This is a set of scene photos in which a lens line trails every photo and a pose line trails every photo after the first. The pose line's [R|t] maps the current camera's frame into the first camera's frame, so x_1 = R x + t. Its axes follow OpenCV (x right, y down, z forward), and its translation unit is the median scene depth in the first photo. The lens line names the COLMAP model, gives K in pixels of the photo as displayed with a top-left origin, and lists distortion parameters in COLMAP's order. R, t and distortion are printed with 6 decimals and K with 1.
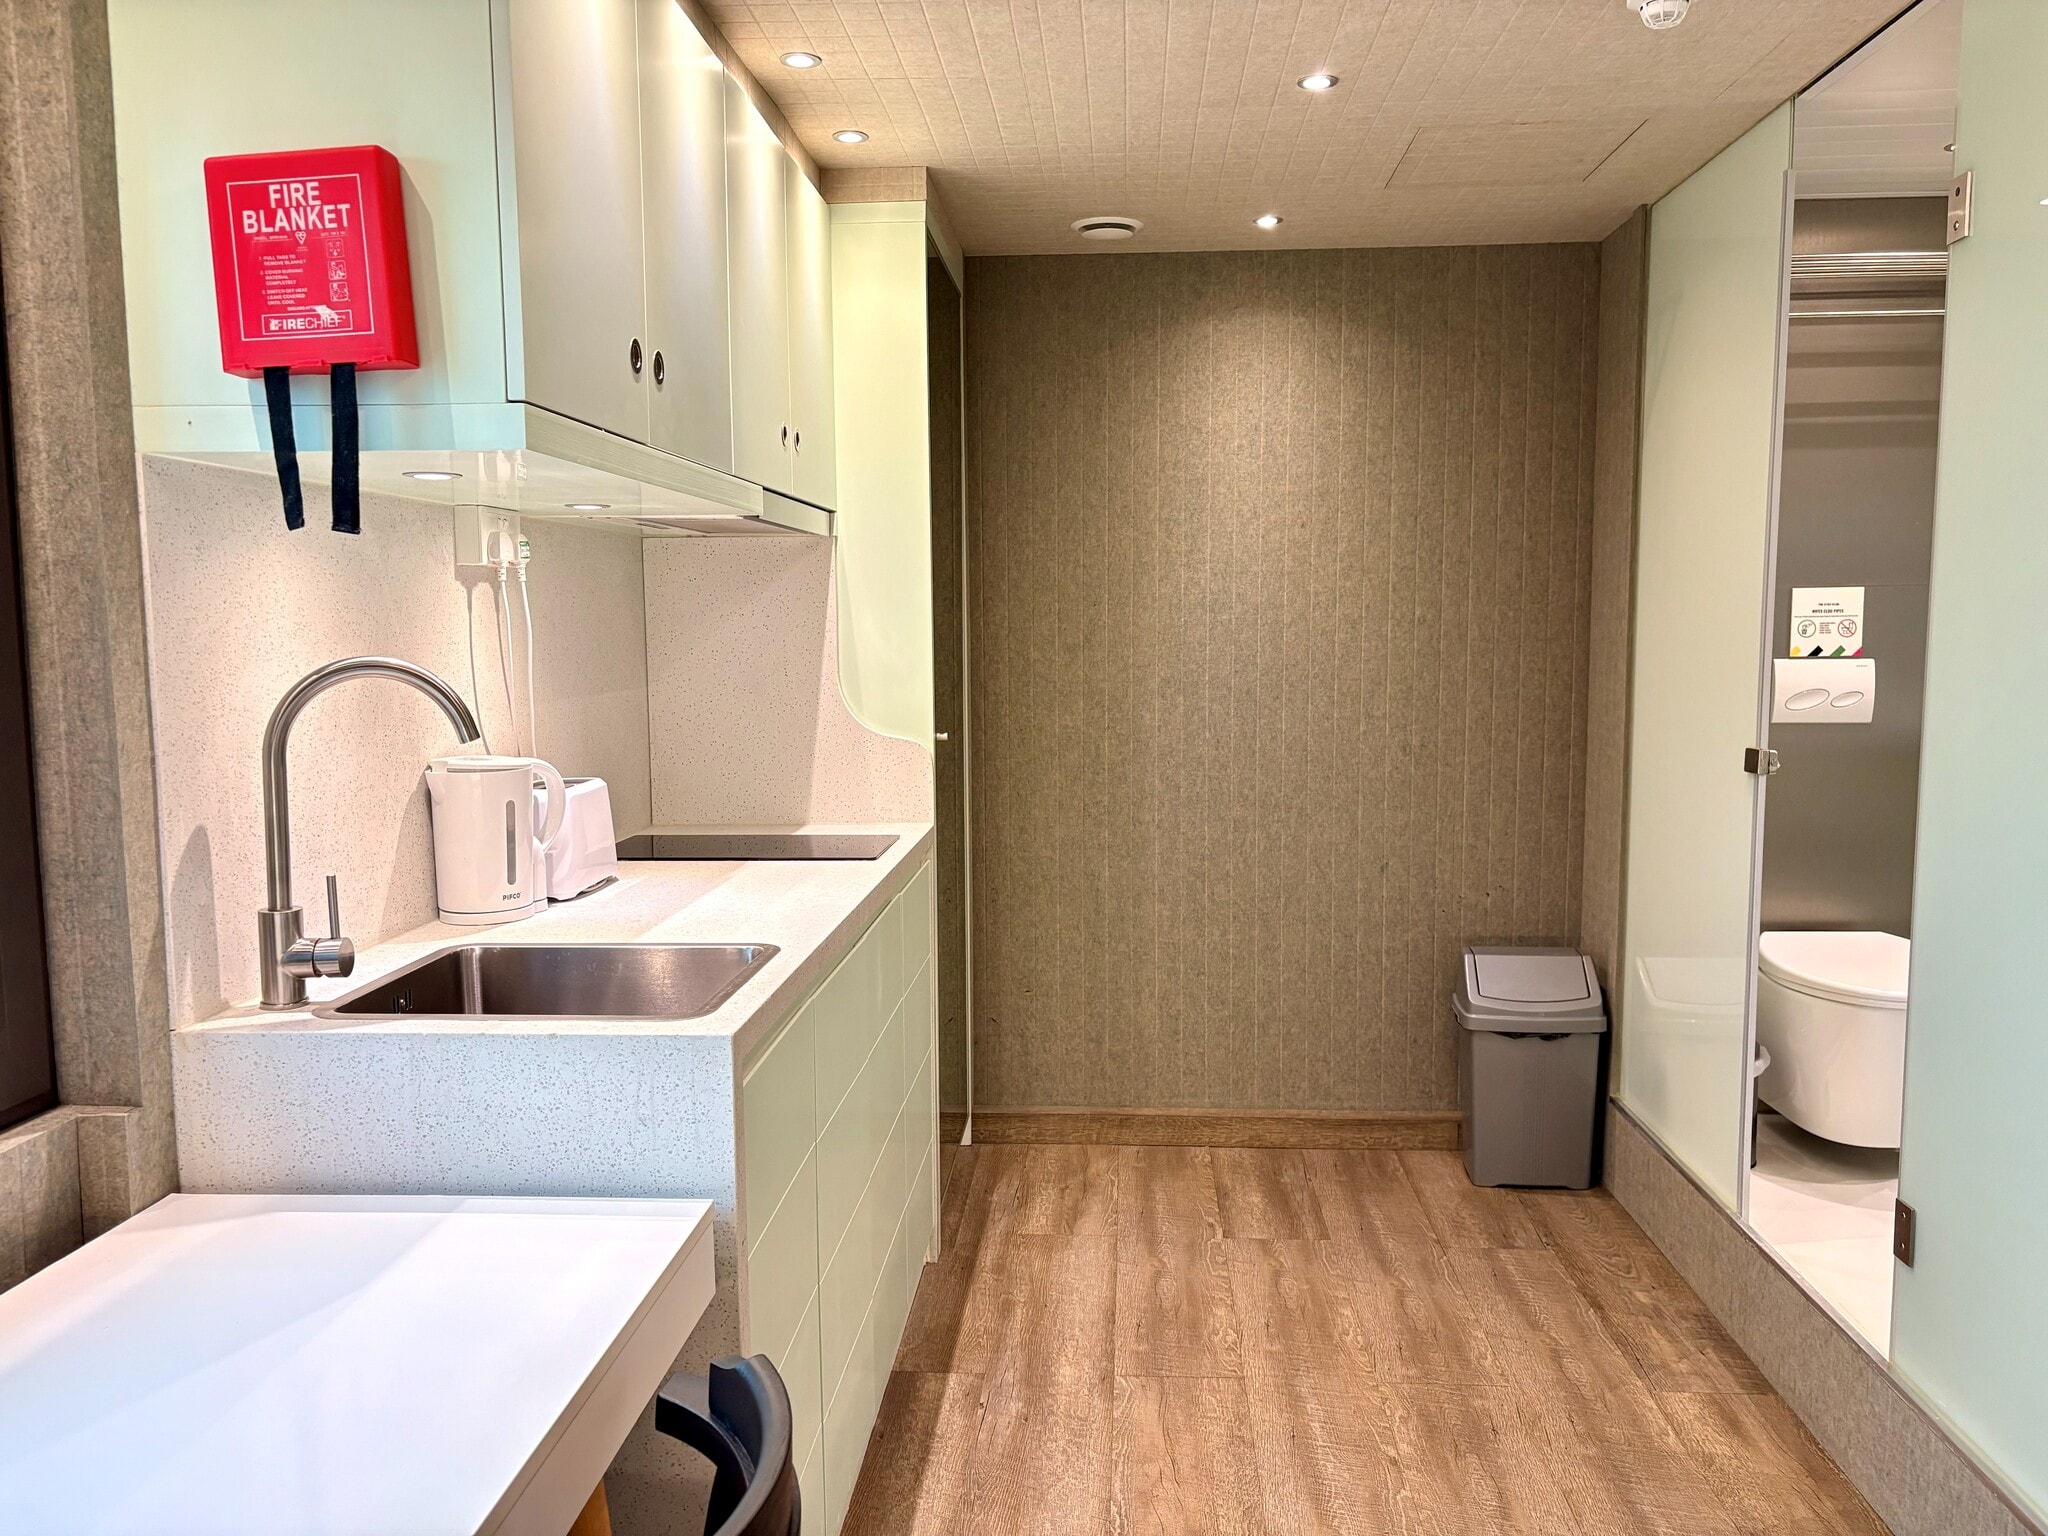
lens RADIAL K [[1544.6, 0, 1036.0], [0, 1544.6, 787.8], [0, 0, 1]] dist [0.038899, -0.030628]
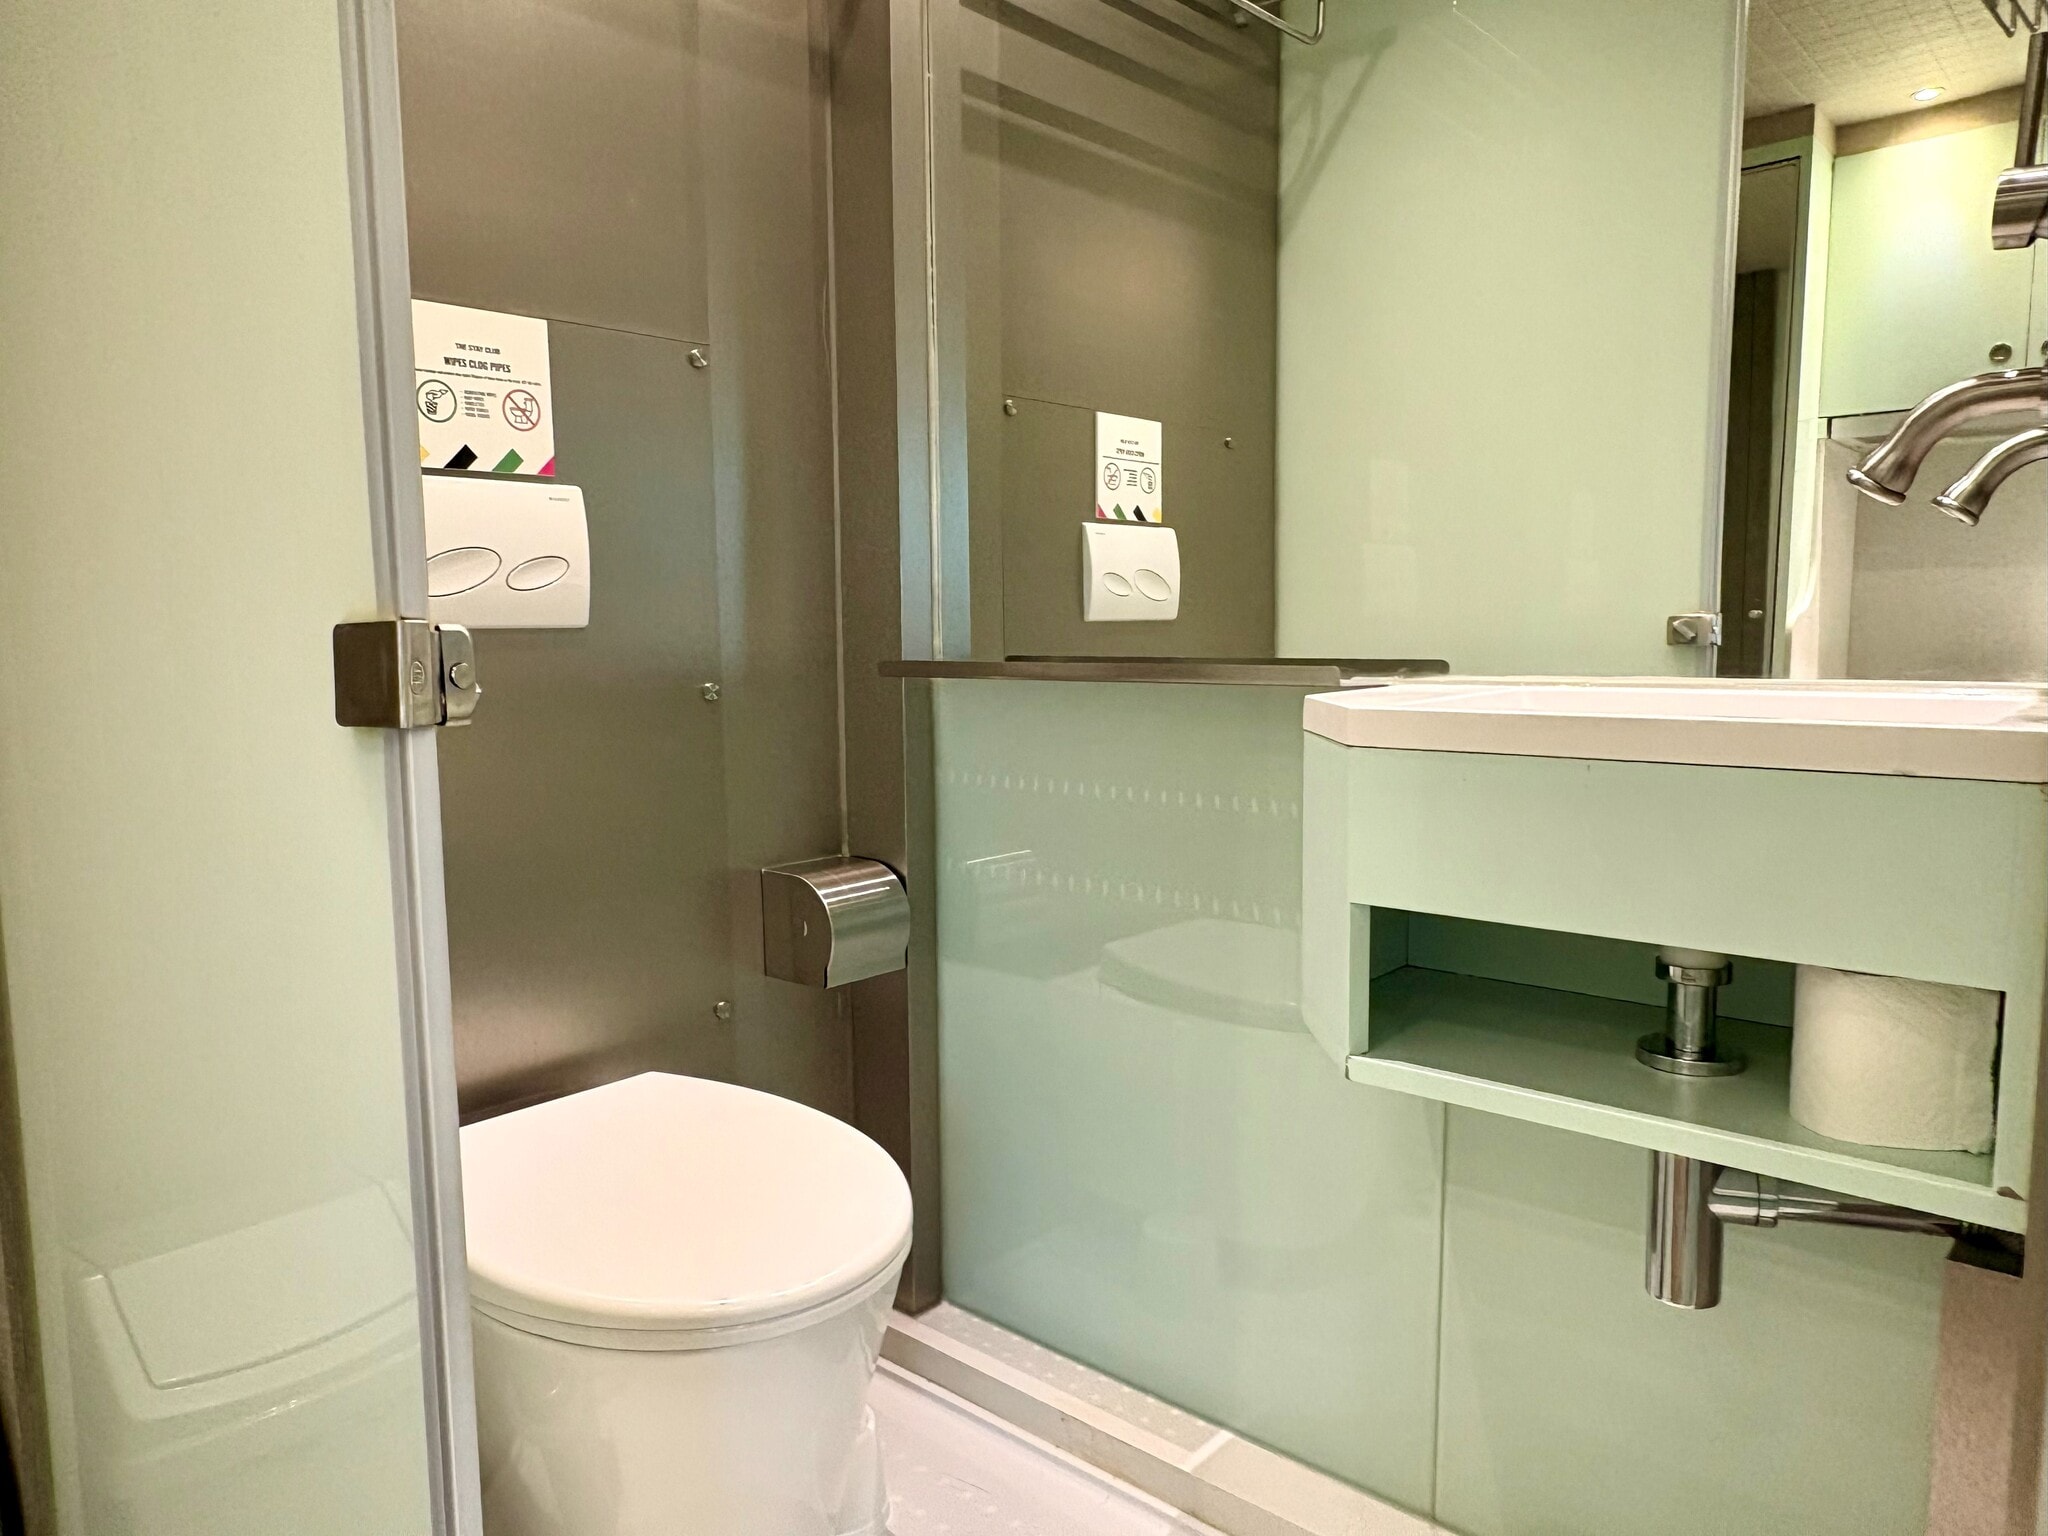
lens RADIAL K [[1427.3, 0, 1024.0], [0, 1427.3, 768.0], [0, 0, 1]] dist [-0.006485, -0.001230]
pose [[0.625062, -0.079958, 0.776469, 0.287459], [0.091600, 0.995380, 0.028761, -0.000907], [-0.775182, 0.053147, 0.629499, 0.638624]]
